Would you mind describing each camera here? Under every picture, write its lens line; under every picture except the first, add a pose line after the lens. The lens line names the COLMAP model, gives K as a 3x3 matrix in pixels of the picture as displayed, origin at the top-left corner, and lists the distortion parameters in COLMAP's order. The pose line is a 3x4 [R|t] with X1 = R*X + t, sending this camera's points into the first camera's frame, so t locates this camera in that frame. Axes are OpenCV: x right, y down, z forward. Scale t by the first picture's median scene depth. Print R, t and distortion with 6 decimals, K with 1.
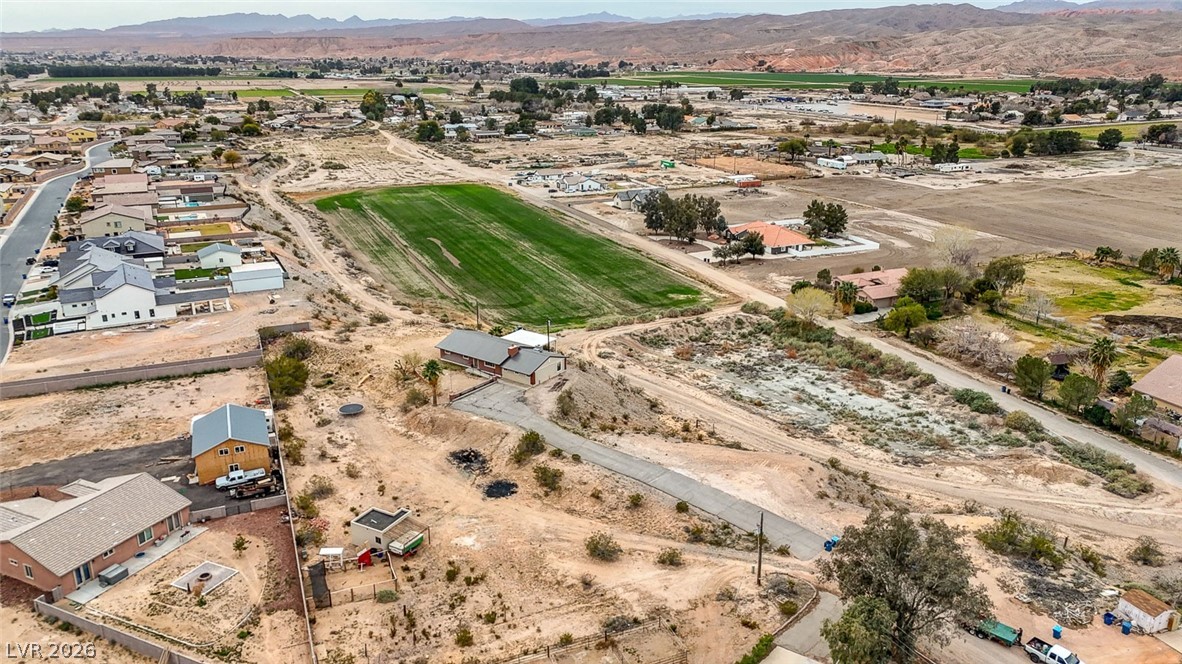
lens RADIAL K [[857.2, 0, 588.9], [0, 857.2, 334.1], [0, 0, 1]] dist [0.113757, -0.123347]
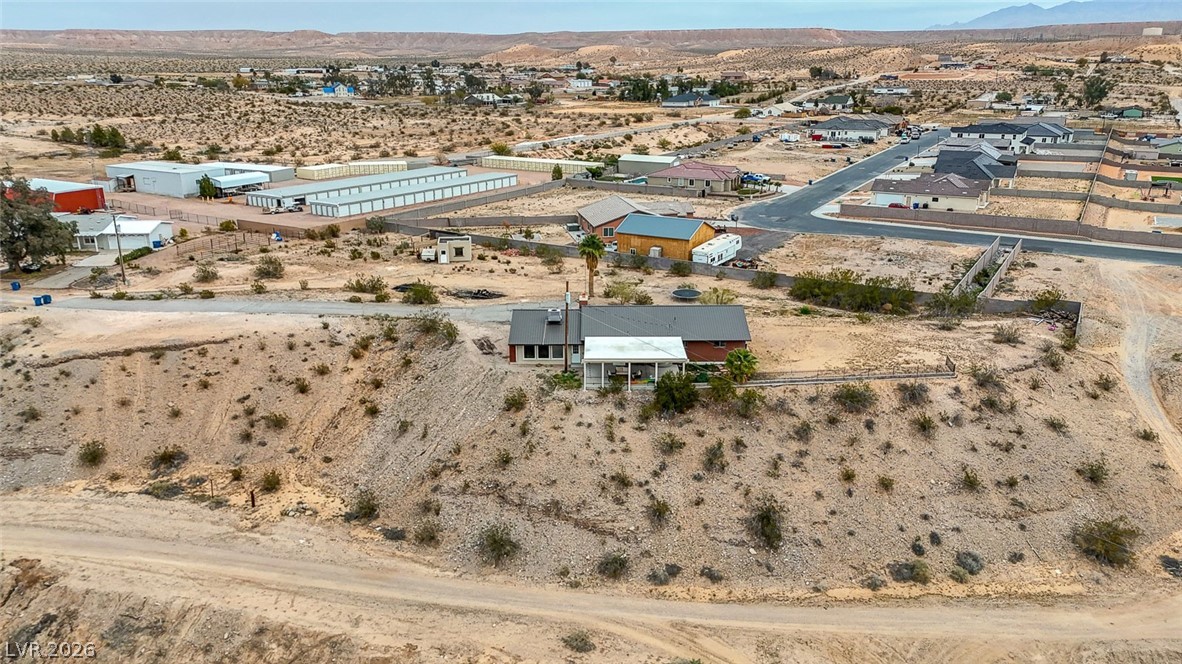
lens RADIAL K [[857.2, 0, 588.9], [0, 857.2, 334.1], [0, 0, 1]] dist [0.113757, -0.123347]
pose [[-0.808945, 0.179745, -0.559731, 0.162406], [-0.186405, 0.824558, 0.534188, -0.189156], [0.557549, 0.536466, -0.633517, 0.962312]]
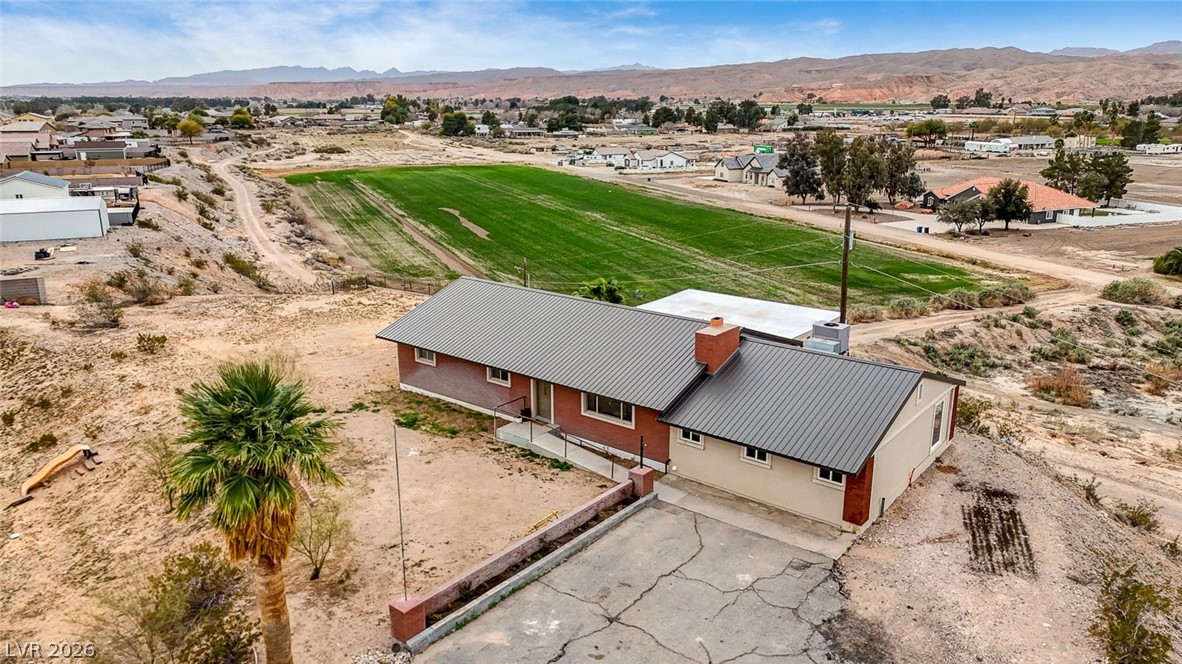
lens RADIAL K [[857.2, 0, 588.9], [0, 857.2, 334.1], [0, 0, 1]] dist [0.113757, -0.123347]
pose [[0.999351, 0.008092, -0.035106, -0.079283], [-0.009984, 0.998487, -0.054065, 0.019795], [0.034615, 0.054381, 0.997920, 0.549452]]
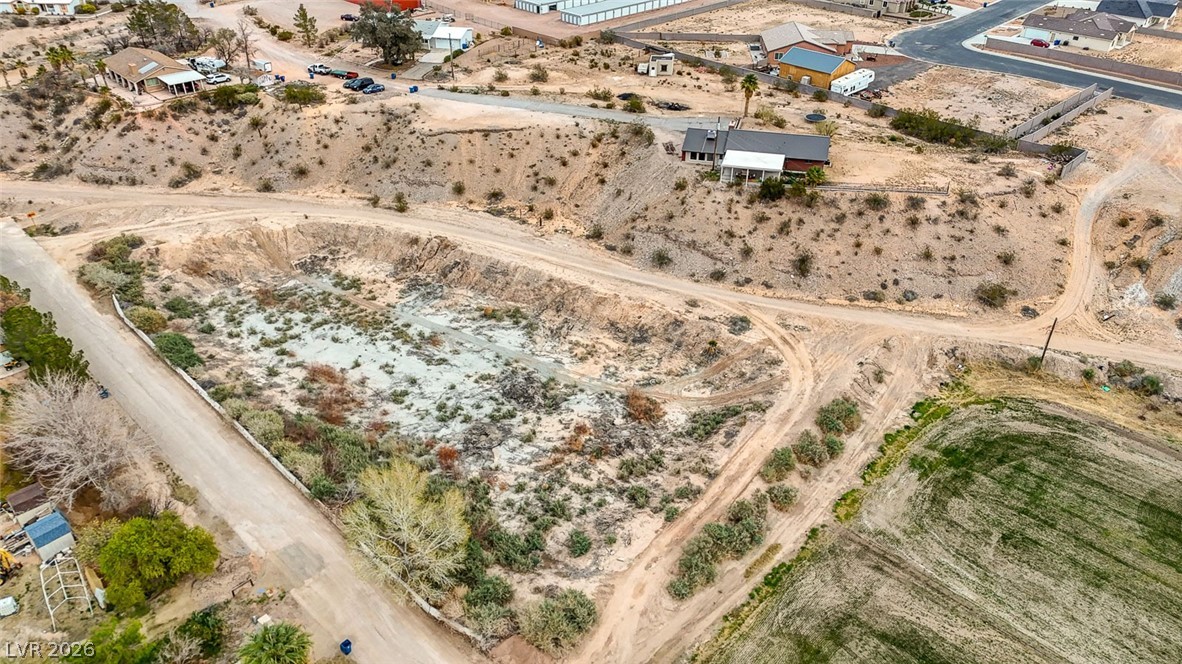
lens RADIAL K [[857.2, 0, 588.9], [0, 857.2, 334.1], [0, 0, 1]] dist [0.113757, -0.123347]
pose [[-0.929541, 0.198481, -0.310738, 0.275918], [-0.121419, 0.630977, 0.766241, -0.380179], [0.348153, 0.749982, -0.562420, 1.151836]]
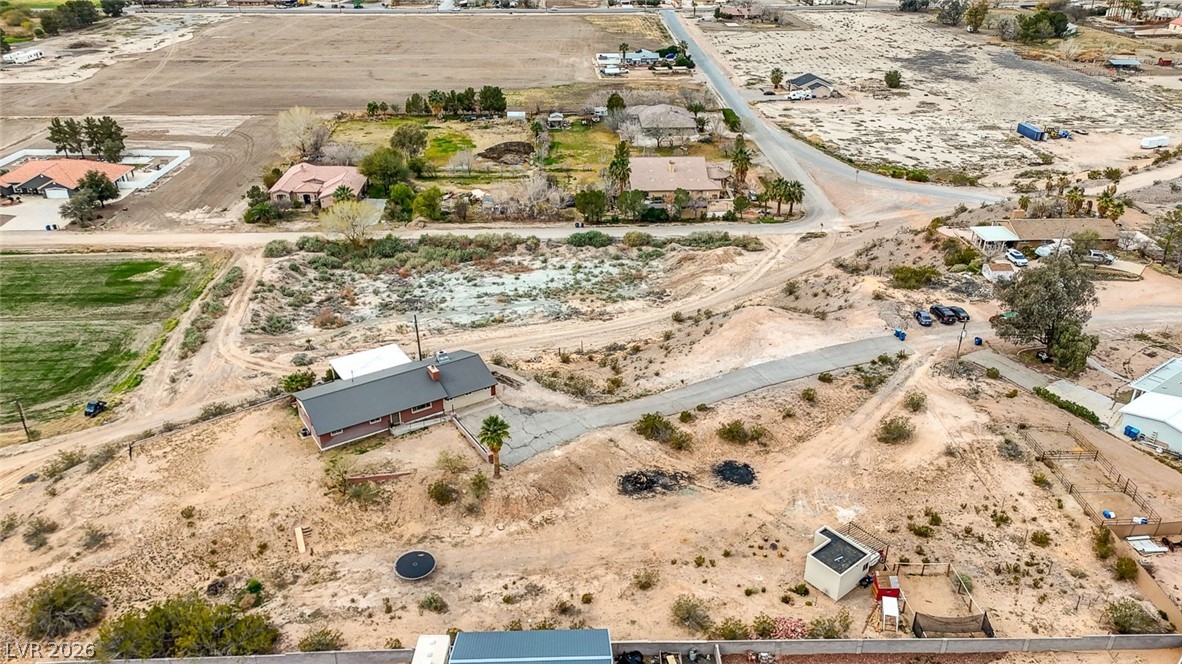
lens RADIAL K [[857.2, 0, 588.9], [0, 857.2, 334.1], [0, 0, 1]] dist [0.113757, -0.123347]
pose [[0.358340, -0.423437, 0.832042, -0.436196], [0.300173, 0.896161, 0.326790, -0.143374], [-0.884018, 0.132655, 0.448235, 0.393559]]
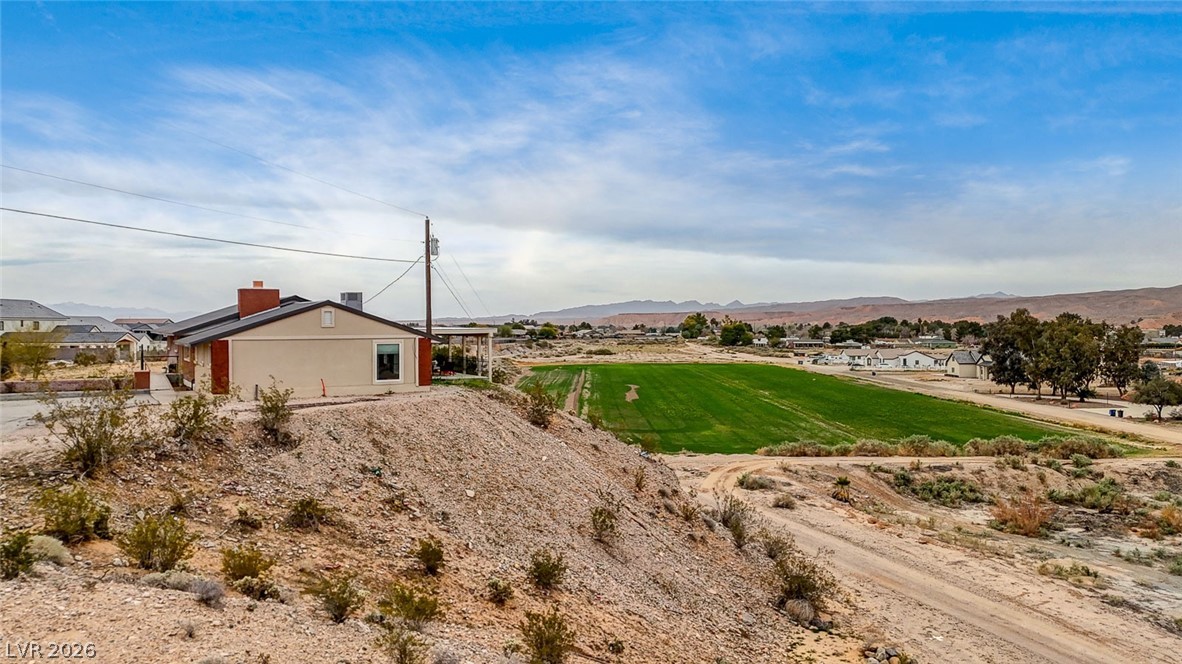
lens RADIAL K [[857.2, 0, 588.9], [0, 857.2, 334.1], [0, 0, 1]] dist [0.113757, -0.123347]
pose [[0.911305, 0.000883, -0.411730, 0.089261], [-0.128530, 0.950634, -0.282444, 0.066864], [0.391155, 0.310313, 0.866432, 0.557381]]
